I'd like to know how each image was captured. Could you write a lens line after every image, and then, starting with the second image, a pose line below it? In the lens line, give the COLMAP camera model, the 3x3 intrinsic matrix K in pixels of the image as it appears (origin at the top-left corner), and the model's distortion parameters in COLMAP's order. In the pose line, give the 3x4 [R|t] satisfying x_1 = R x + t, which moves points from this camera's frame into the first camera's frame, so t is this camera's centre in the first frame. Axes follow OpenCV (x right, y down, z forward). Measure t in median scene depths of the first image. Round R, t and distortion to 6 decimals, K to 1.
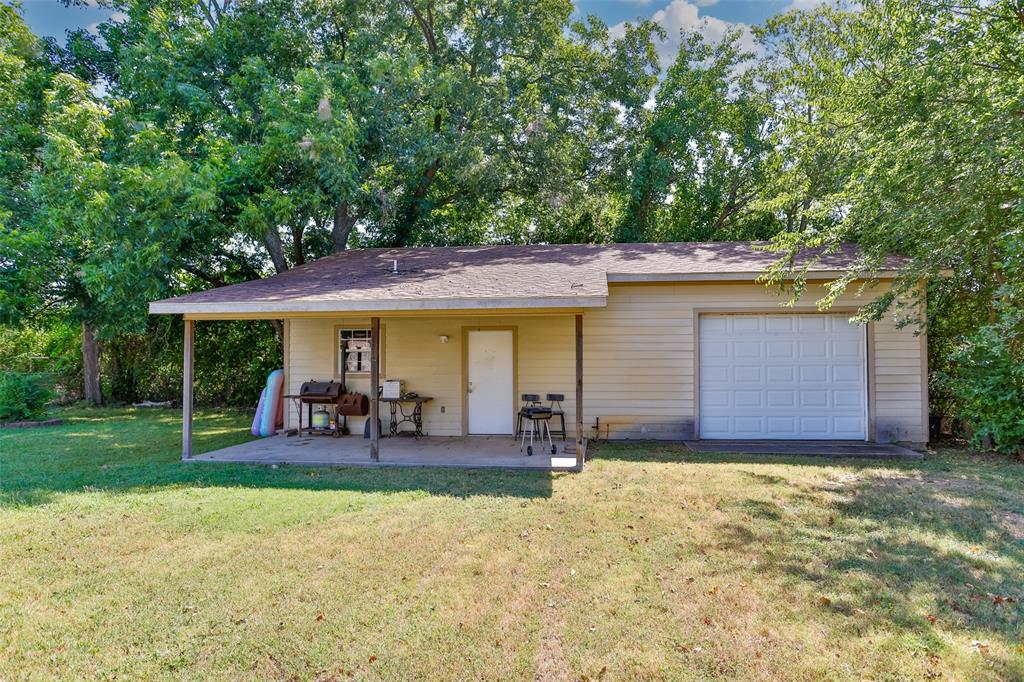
lens RADIAL K [[604.5, 0, 512.0], [0, 604.5, 341.0], [0, 0, 1]] dist [0.000699, 0.000353]
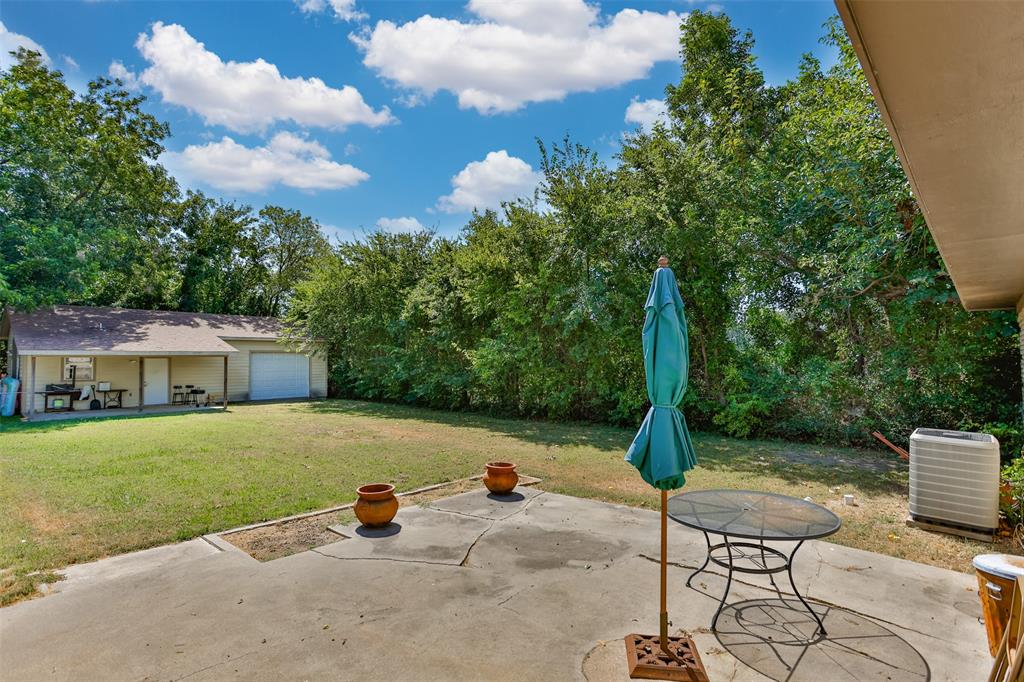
lens RADIAL K [[517.7, 0, 510.8], [0, 517.7, 357.7], [0, 0, 1]] dist [-0.001481, 0.000111]
pose [[0.585096, -0.001115, 0.810963, -0.833023], [-0.028902, 0.999335, 0.022226, -0.100322], [-0.810449, -0.036443, 0.584675, -1.193103]]
